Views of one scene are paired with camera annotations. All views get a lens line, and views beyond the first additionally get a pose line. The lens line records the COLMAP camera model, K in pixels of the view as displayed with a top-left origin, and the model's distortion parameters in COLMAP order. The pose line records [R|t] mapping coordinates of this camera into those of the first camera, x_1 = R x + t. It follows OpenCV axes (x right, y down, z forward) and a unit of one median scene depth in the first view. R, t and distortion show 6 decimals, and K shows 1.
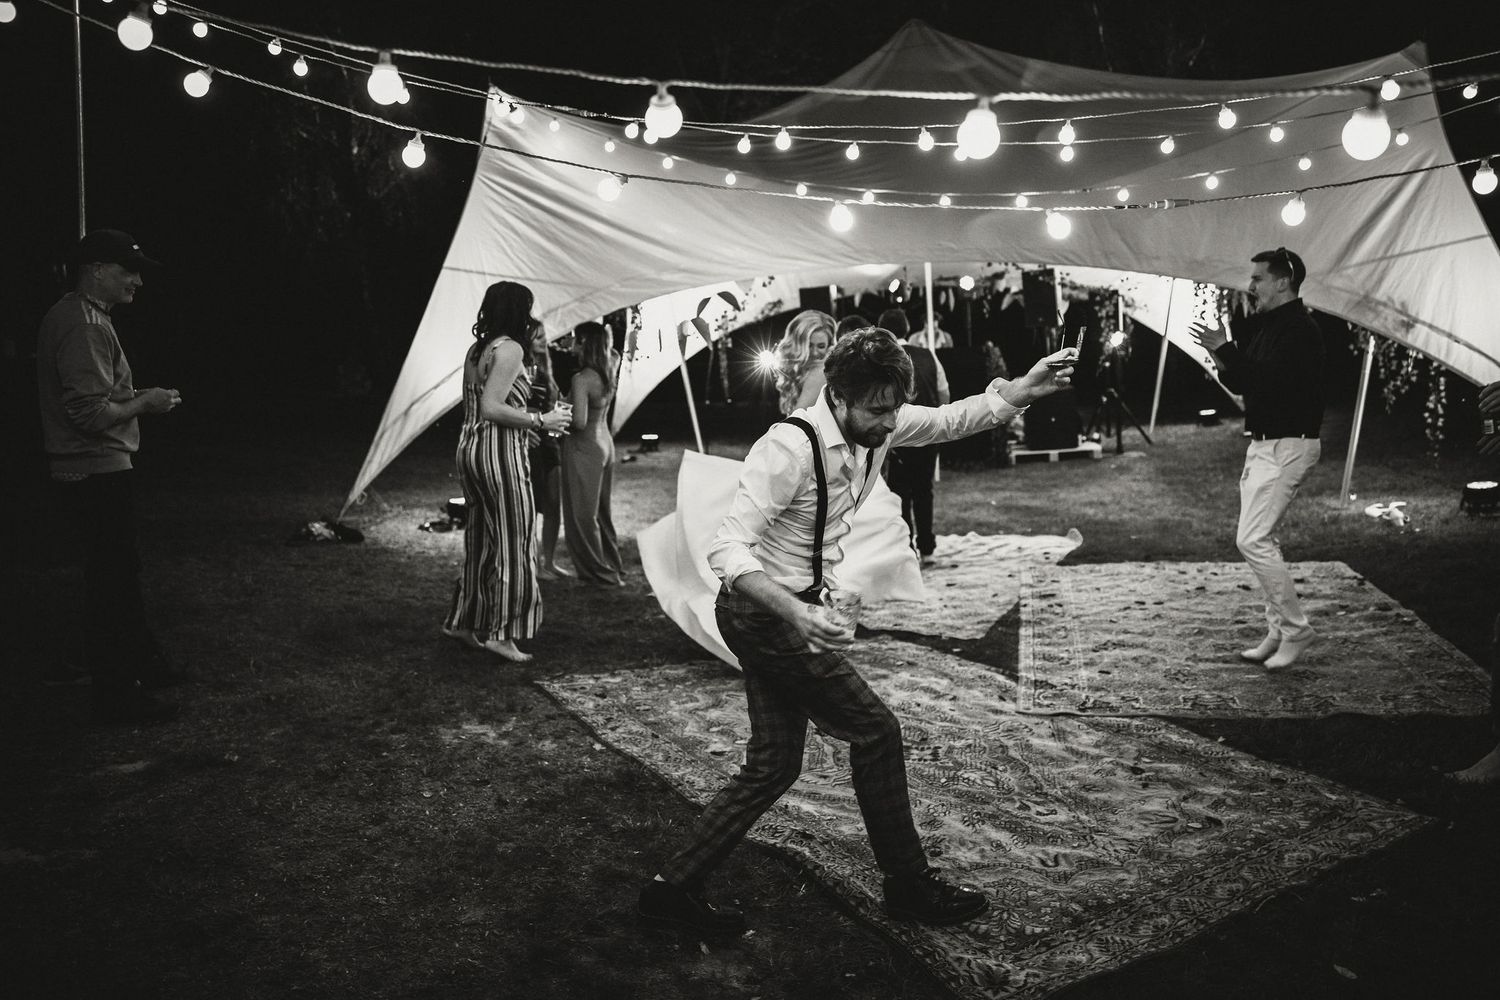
lens RADIAL K [[1180.2, 0, 750.0], [0, 1180.2, 500.0], [0, 0, 1]] dist [-0.103671, 0.104911]
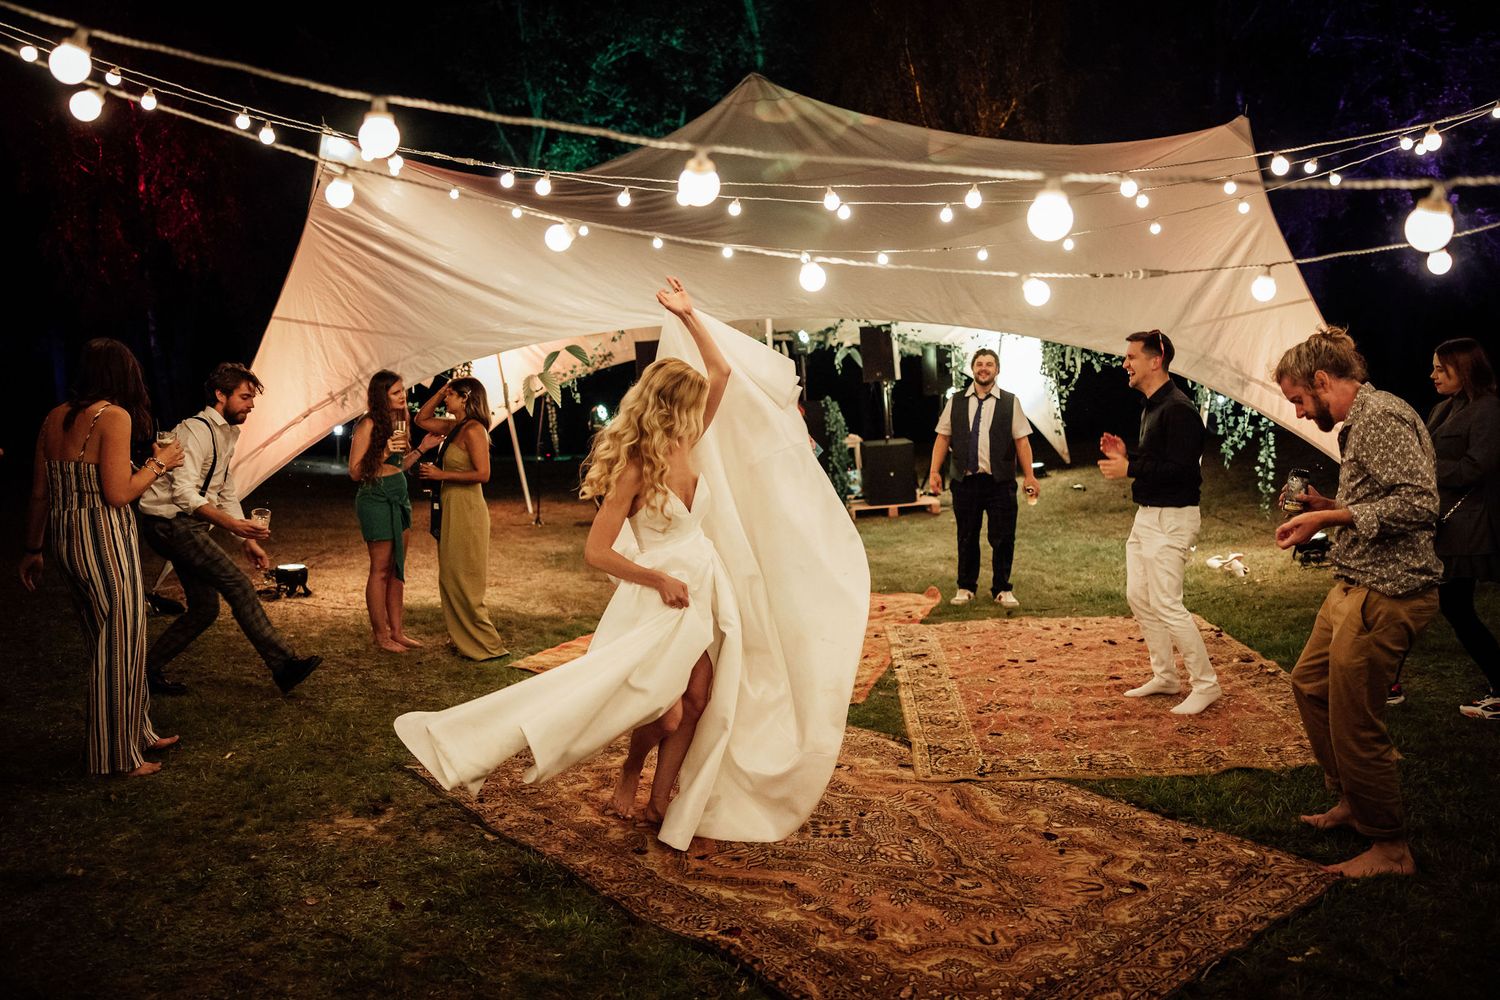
lens RADIAL K [[1207.5, 0, 743.8], [0, 1207.5, 496.2], [0, 0, 1]] dist [-0.103886, 0.106755]
pose [[0.988826, -0.007770, 0.148869, -0.057451], [0.014998, 0.998759, -0.047487, -0.009288], [-0.148315, 0.049190, 0.987716, 0.019863]]
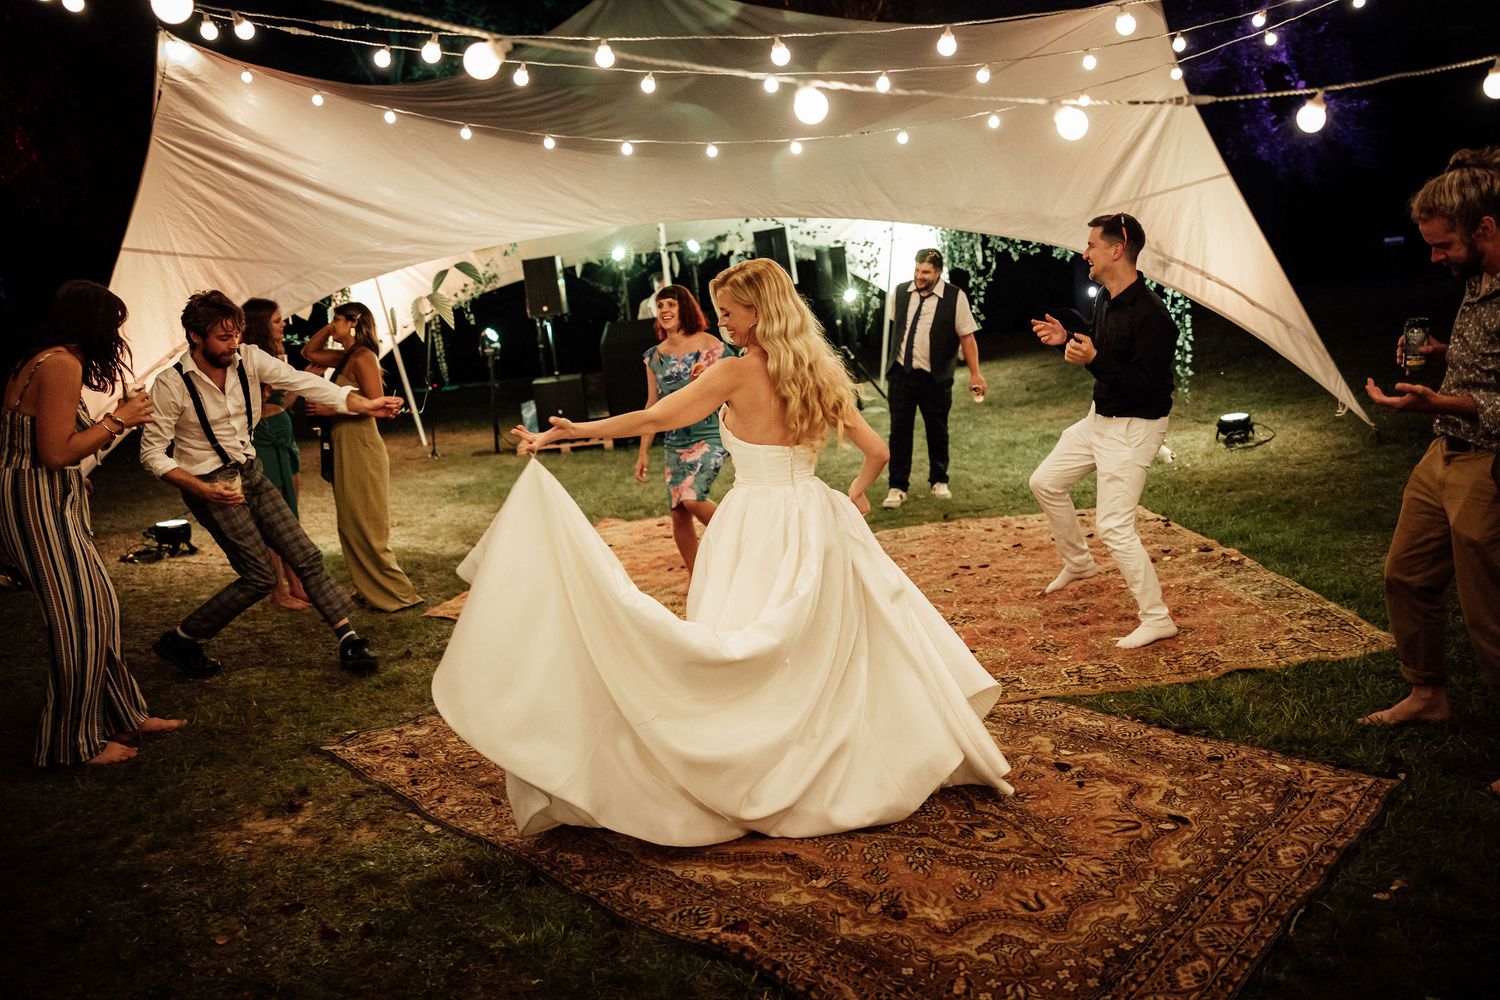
lens RADIAL K [[1180.2, 0, 750.0], [0, 1180.2, 500.0], [0, 0, 1]] dist [-0.103671, 0.104911]
pose [[0.966412, -0.089420, 0.240941, -0.075141], [0.083879, 0.995923, 0.033178, -0.016169], [-0.242925, -0.011854, 0.969973, 0.152976]]
